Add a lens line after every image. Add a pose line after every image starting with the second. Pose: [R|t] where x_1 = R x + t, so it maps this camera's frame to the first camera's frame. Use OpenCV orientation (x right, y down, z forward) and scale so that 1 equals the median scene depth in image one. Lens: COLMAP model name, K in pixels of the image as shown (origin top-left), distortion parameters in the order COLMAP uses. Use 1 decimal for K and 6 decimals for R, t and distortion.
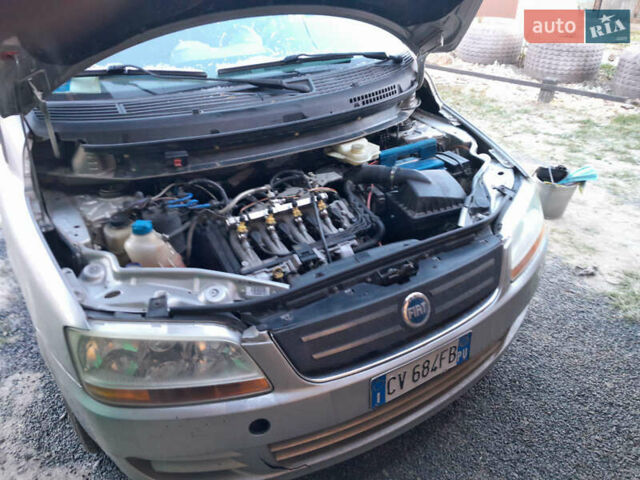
lens RADIAL K [[498.7, 0, 318.4], [0, 498.7, 211.3], [0, 0, 1]] dist [0.045653, -0.008396]
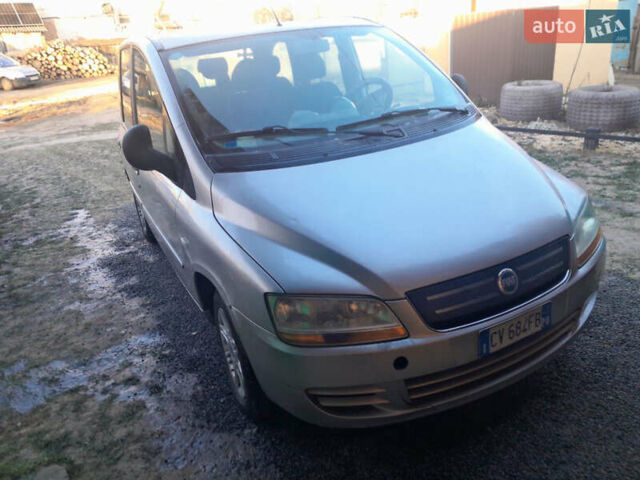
lens RADIAL K [[498.7, 0, 318.4], [0, 498.7, 211.3], [0, 0, 1]] dist [0.045653, -0.008396]
pose [[0.994834, -0.056118, -0.084591, -0.137112], [0.043229, 0.988167, -0.147167, 0.140372], [0.091849, 0.142750, 0.985488, -0.299836]]
